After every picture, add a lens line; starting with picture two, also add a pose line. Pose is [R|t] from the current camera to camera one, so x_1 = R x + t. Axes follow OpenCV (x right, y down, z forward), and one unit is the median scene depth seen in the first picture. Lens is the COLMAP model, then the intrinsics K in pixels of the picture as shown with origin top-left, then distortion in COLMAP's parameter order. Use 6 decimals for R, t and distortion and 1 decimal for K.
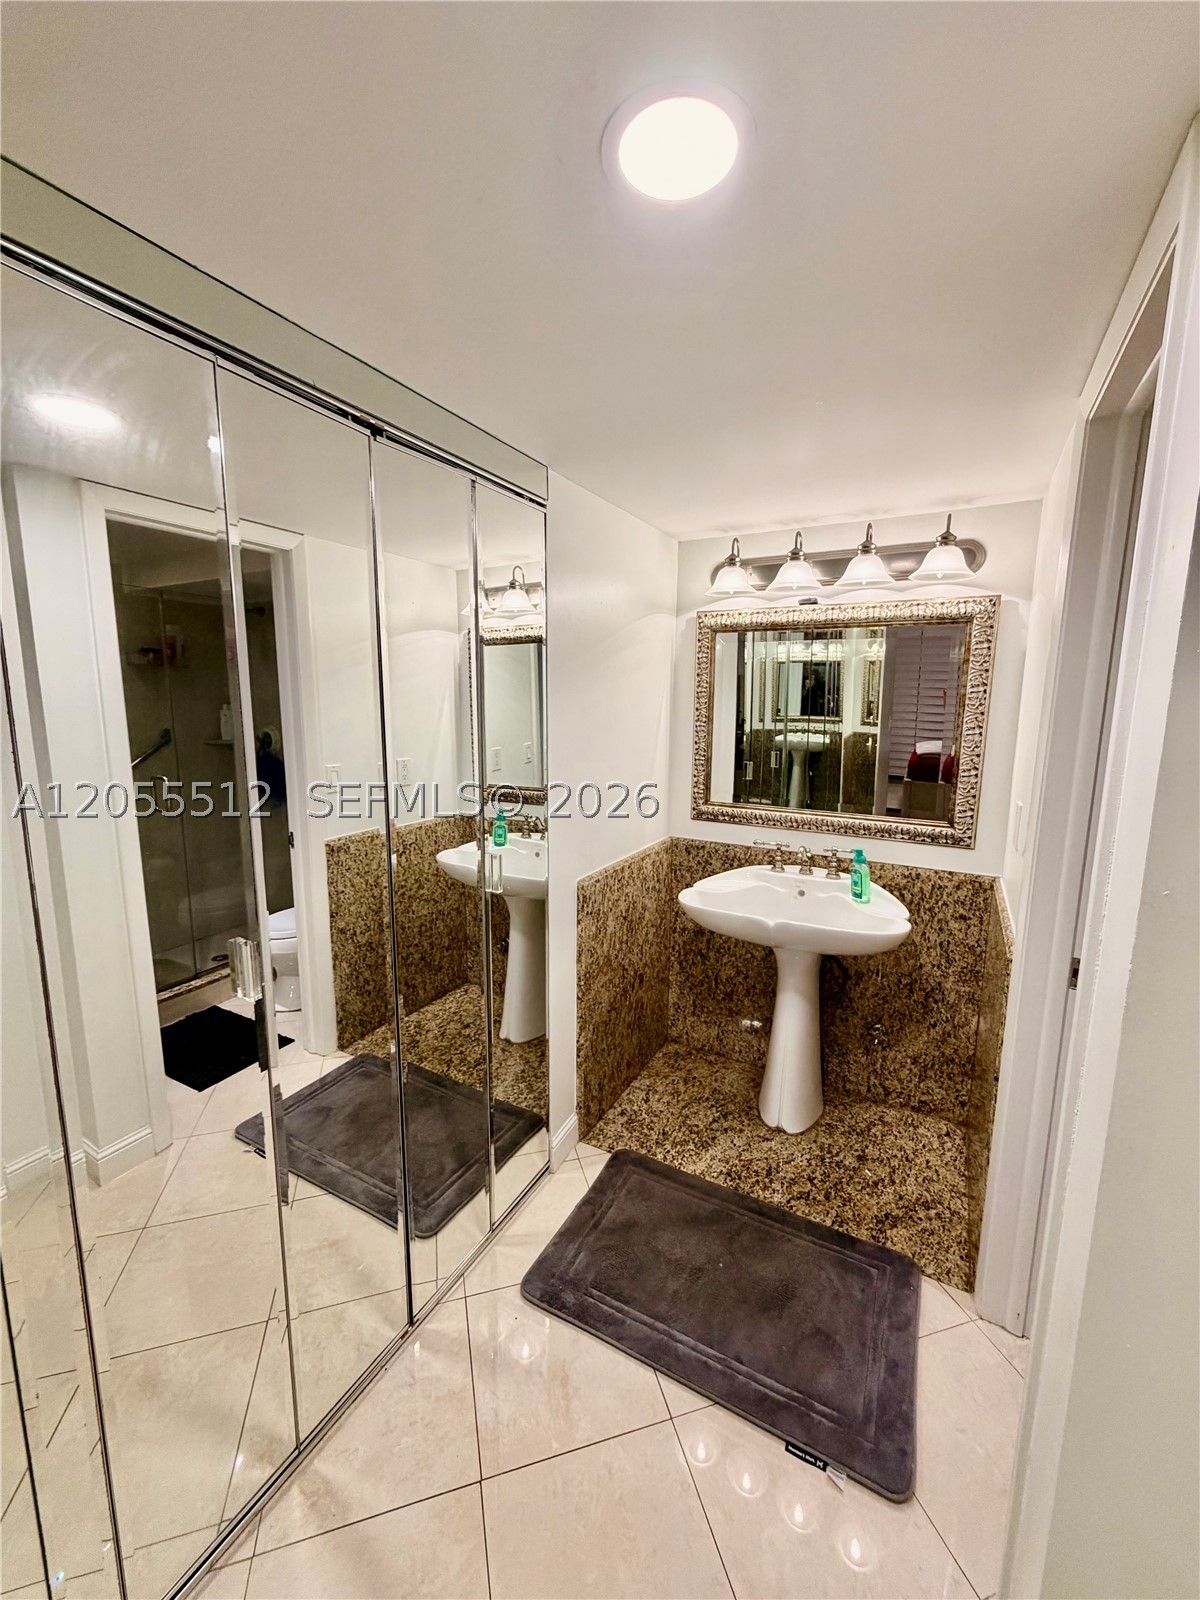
lens RADIAL K [[639.0, 0, 598.4], [0, 639.0, 798.0], [0, 0, 1]] dist [-0.002860, 0.000476]
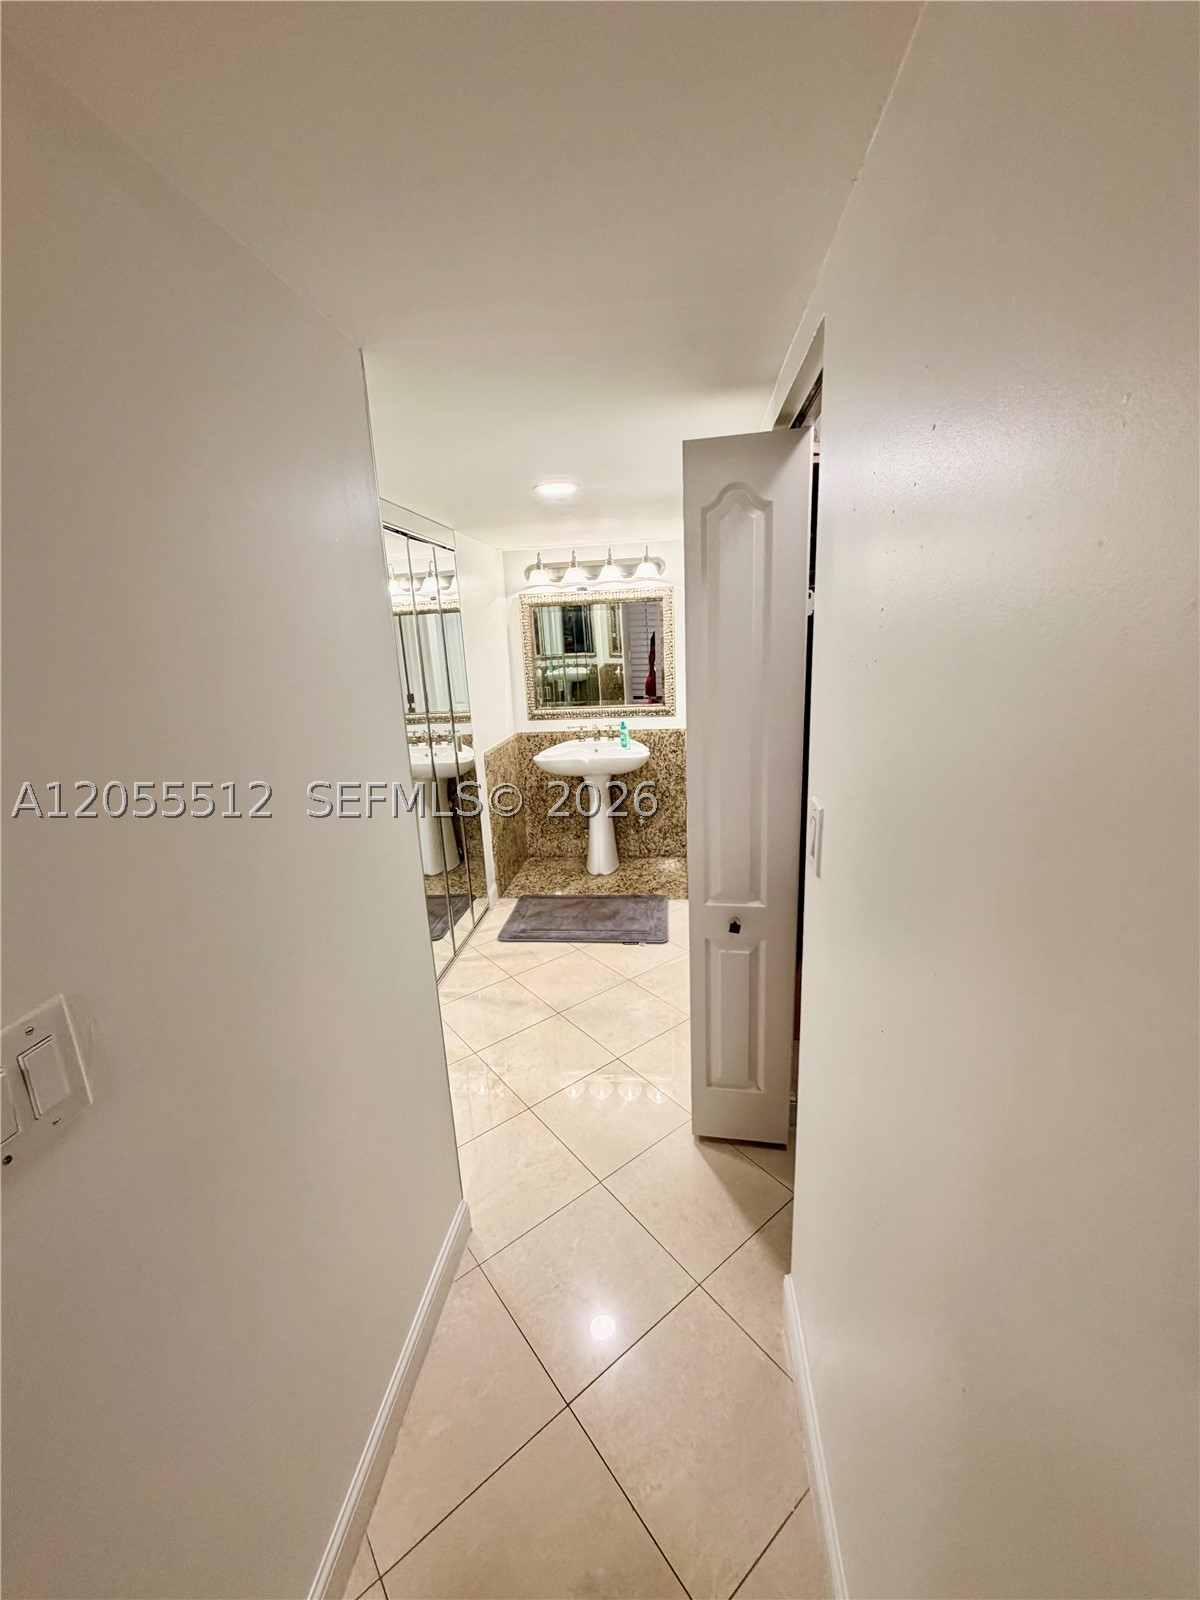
lens RADIAL K [[639.0, 0, 598.3], [0, 639.0, 799.2], [0, 0, 1]] dist [-0.002860, 0.000476]
pose [[0.927727, -0.141526, 0.345388, -0.338717], [0.110265, 0.987946, 0.108645, 0.088415], [-0.356600, -0.062709, 0.932150, -0.742491]]
